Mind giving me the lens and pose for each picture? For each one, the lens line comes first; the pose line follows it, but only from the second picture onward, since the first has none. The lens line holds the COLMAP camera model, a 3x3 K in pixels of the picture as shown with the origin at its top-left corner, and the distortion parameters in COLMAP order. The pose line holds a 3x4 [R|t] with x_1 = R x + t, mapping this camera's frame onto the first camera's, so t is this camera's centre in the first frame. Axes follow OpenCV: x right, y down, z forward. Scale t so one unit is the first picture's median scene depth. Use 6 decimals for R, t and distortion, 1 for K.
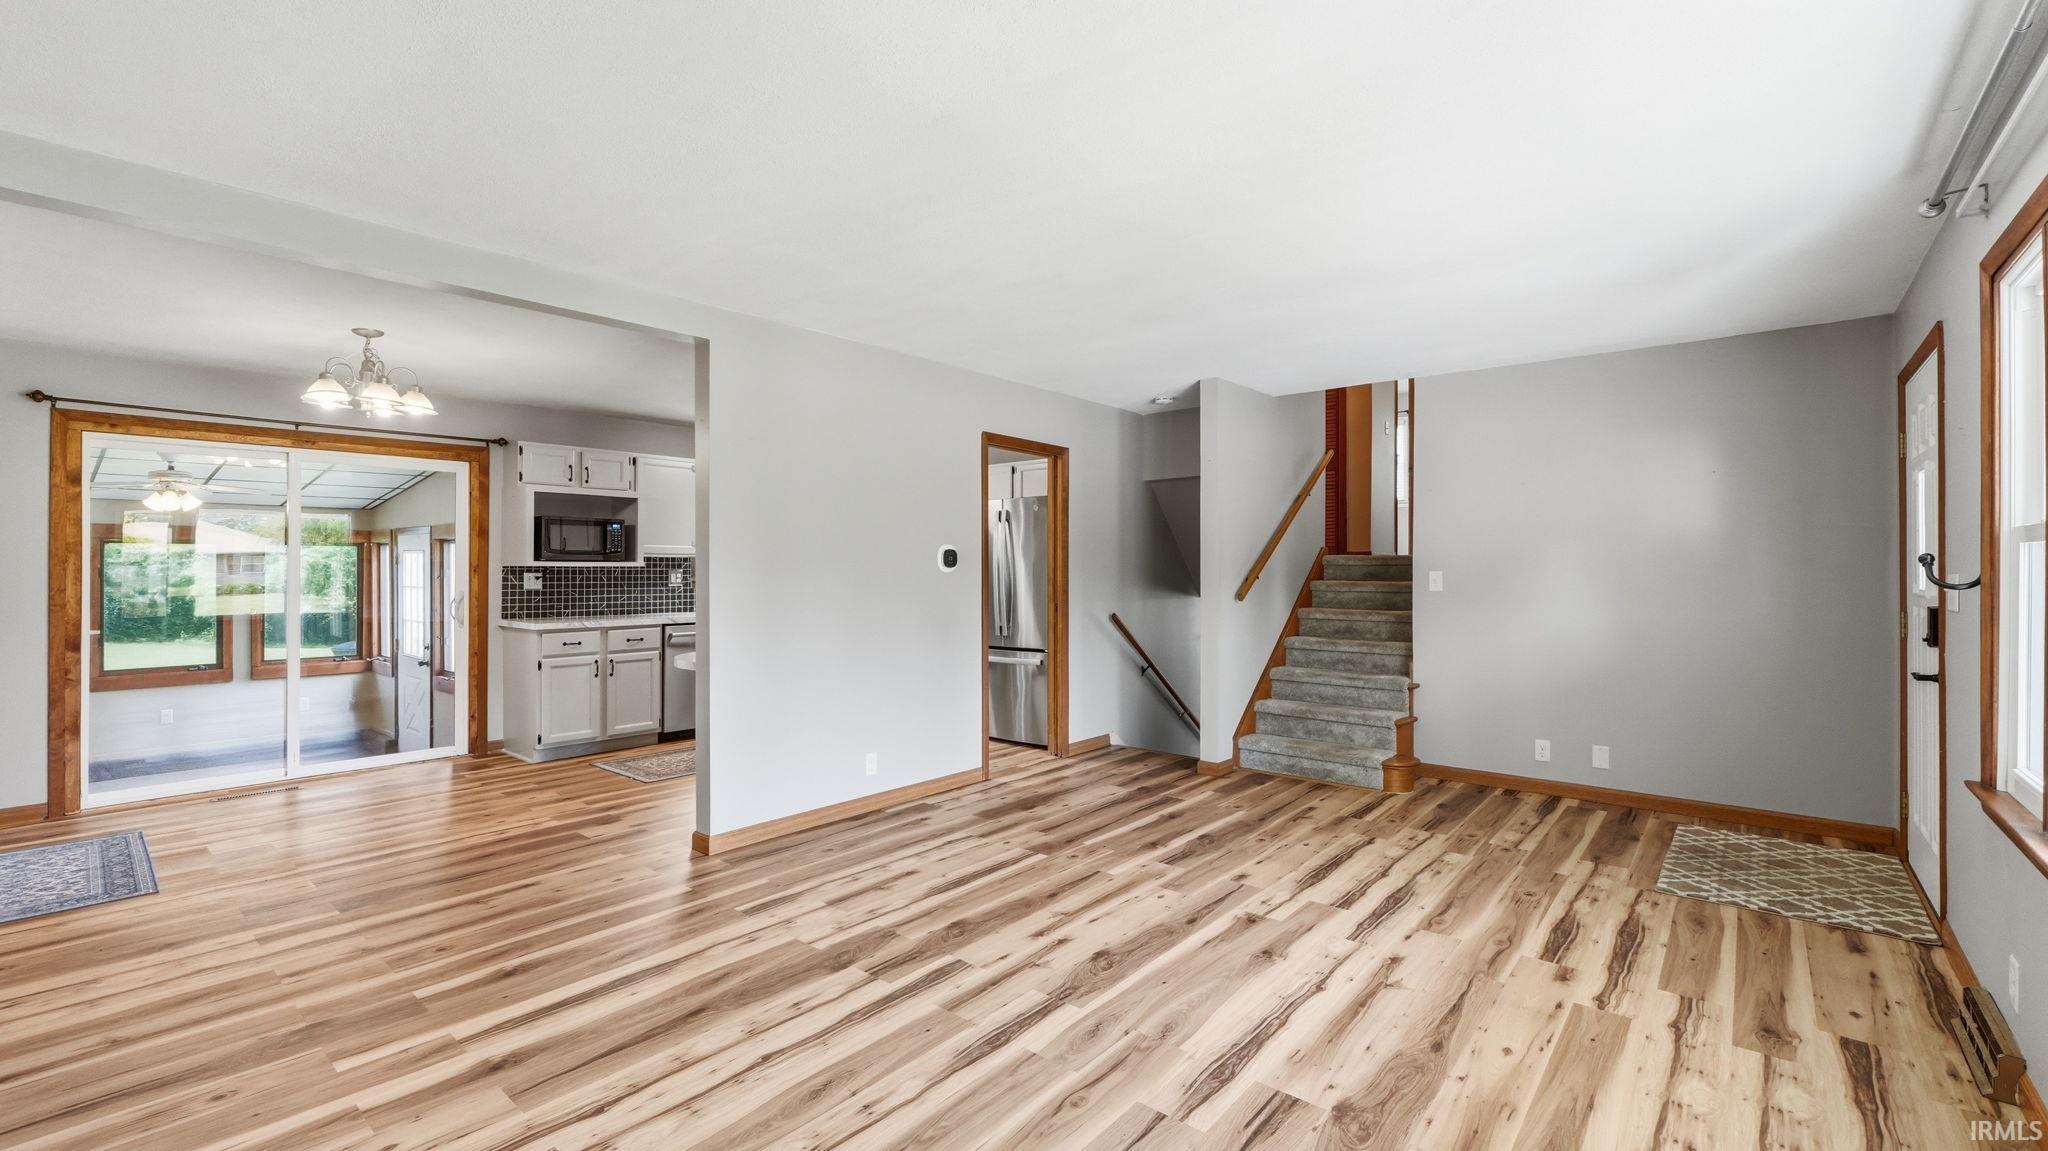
lens RADIAL K [[864.8, 0, 1023.2], [0, 864.8, 564.5], [0, 0, 1]] dist [0.001610, 0.000119]
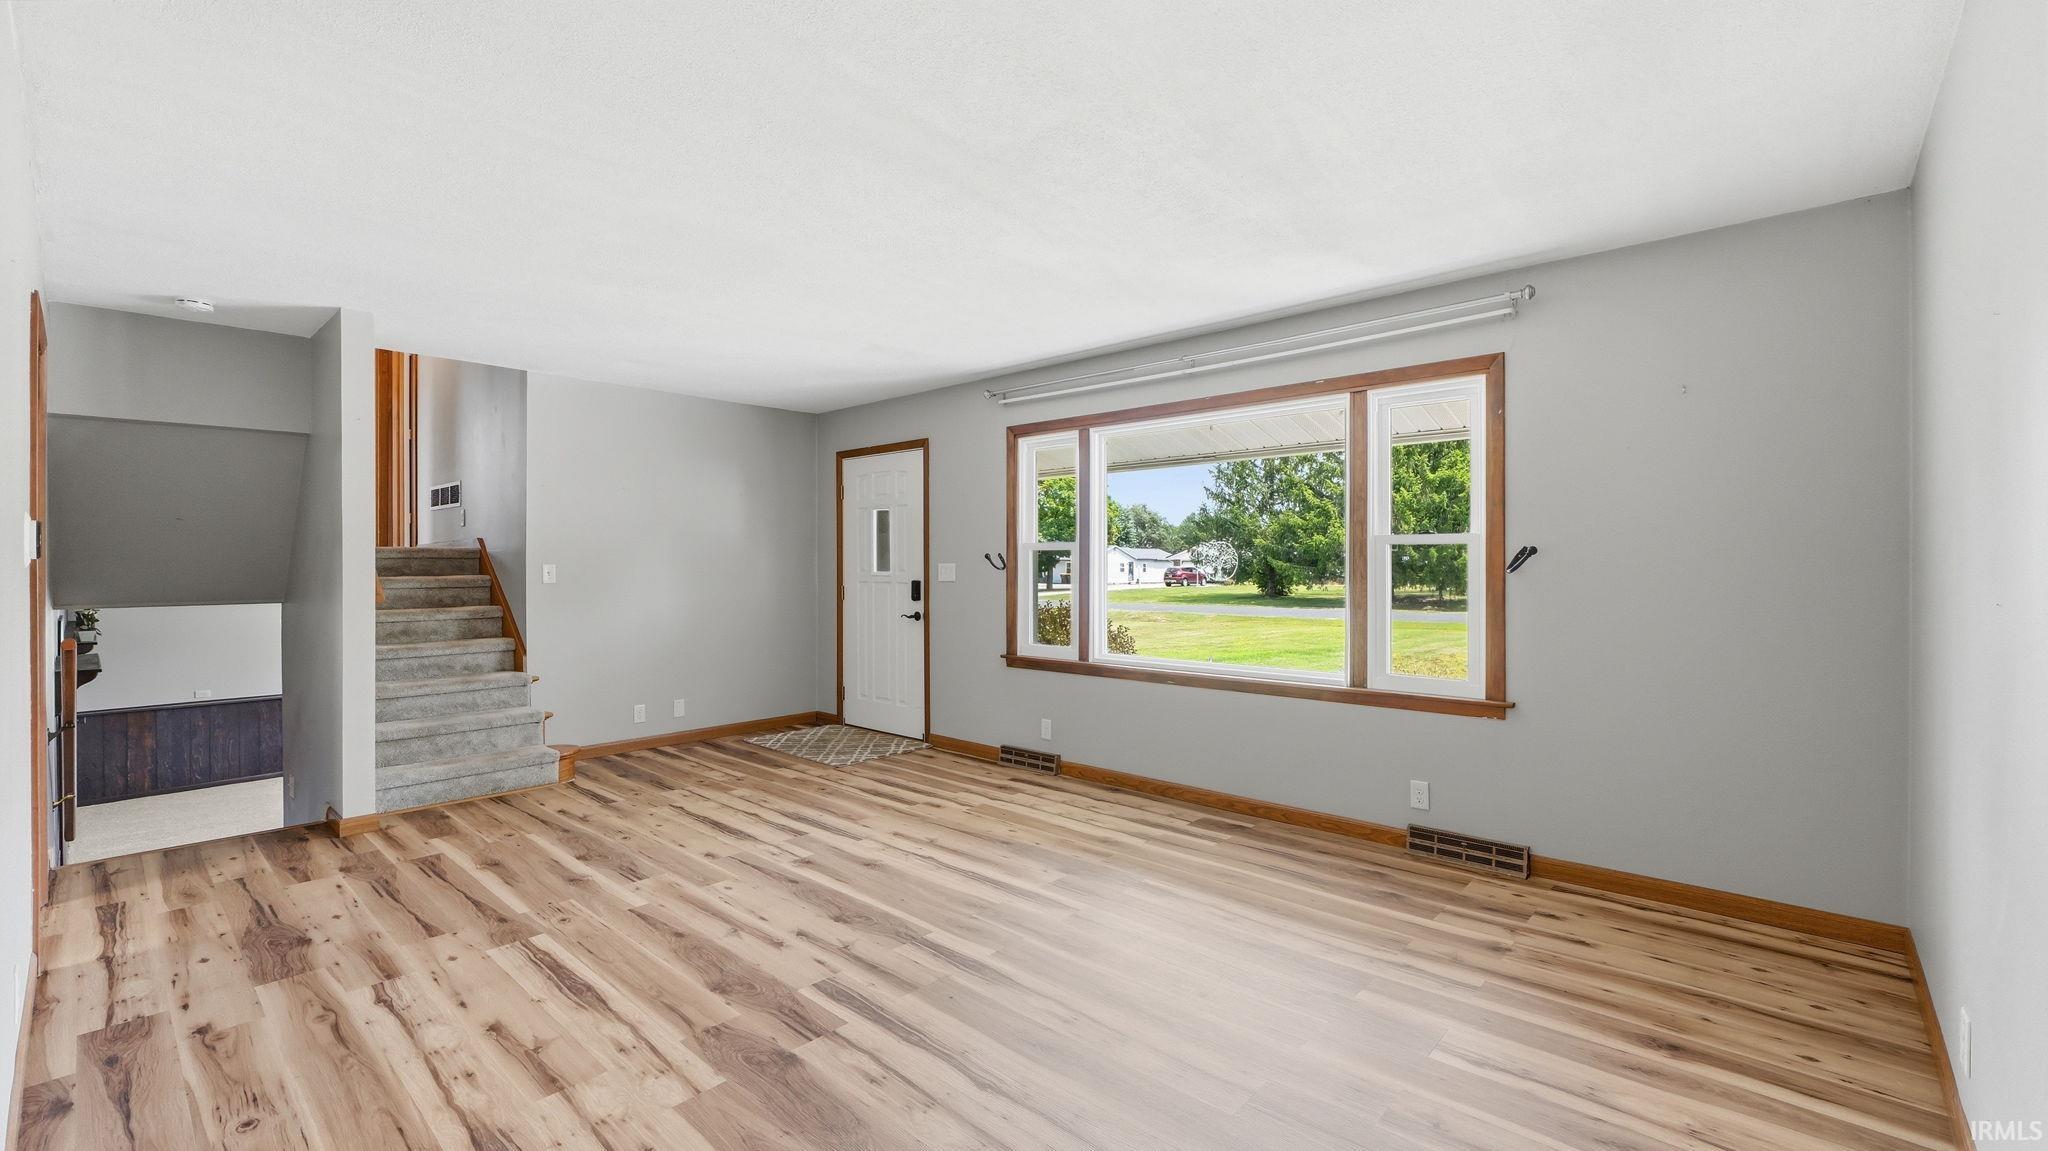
lens RADIAL K [[854.8, 0, 1020.6], [0, 854.8, 569.2], [0, 0, 1]] dist [-0.002747, -0.000347]
pose [[0.038550, -0.008157, 0.999223, -0.502960], [-0.001089, 0.999966, 0.008205, 0.004885], [-0.999256, -0.001405, 0.038540, 0.389078]]
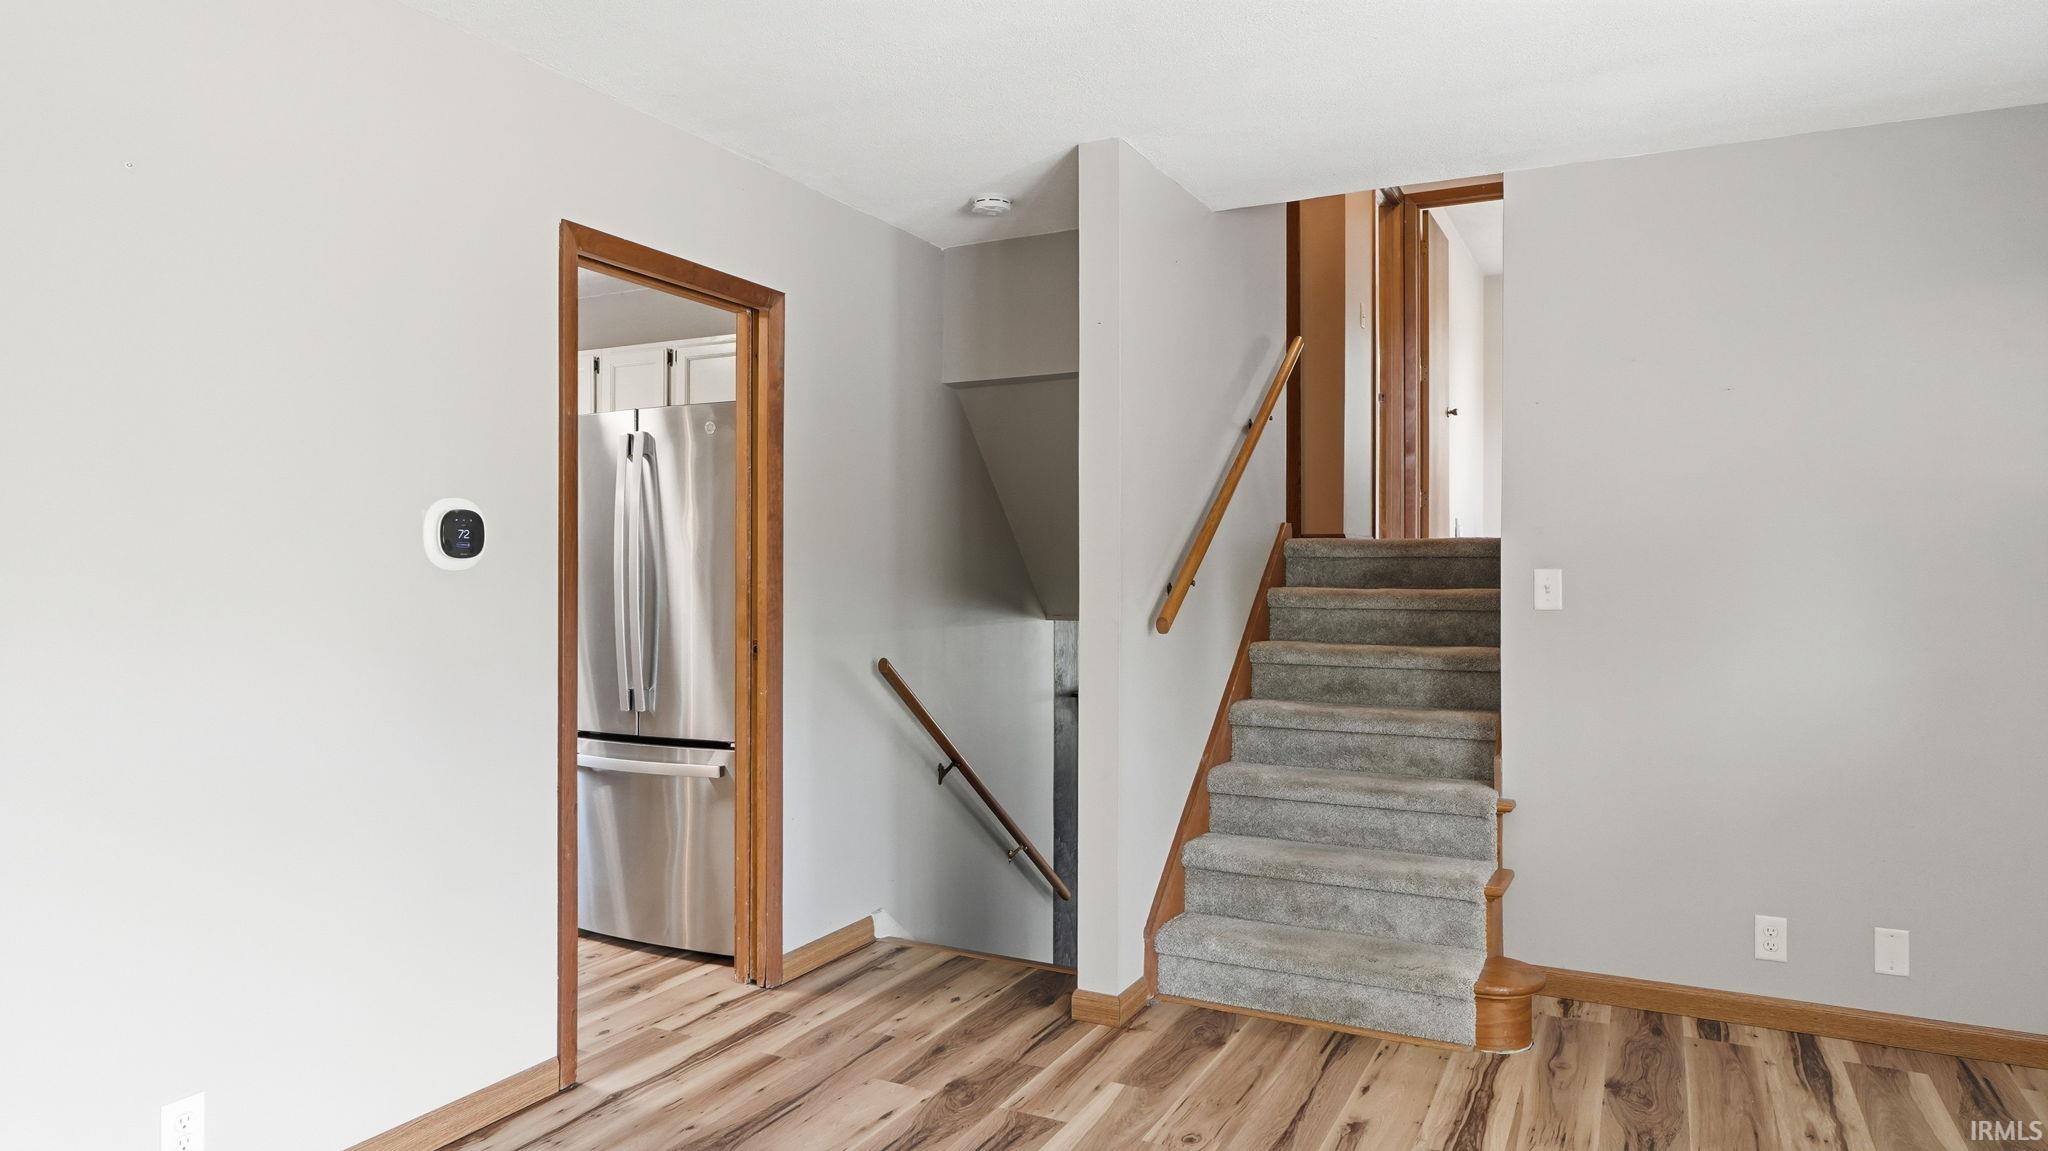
lens RADIAL K [[1242.3, 0, 1022.7], [0, 1242.3, 556.9], [0, 0, 1]] dist [0.002109, 0.000210]
pose [[0.973799, 0.003027, 0.227390, 0.029141], [-0.002164, 0.999989, -0.004046, 0.004478], [-0.227399, 0.003448, 0.973795, 0.376294]]
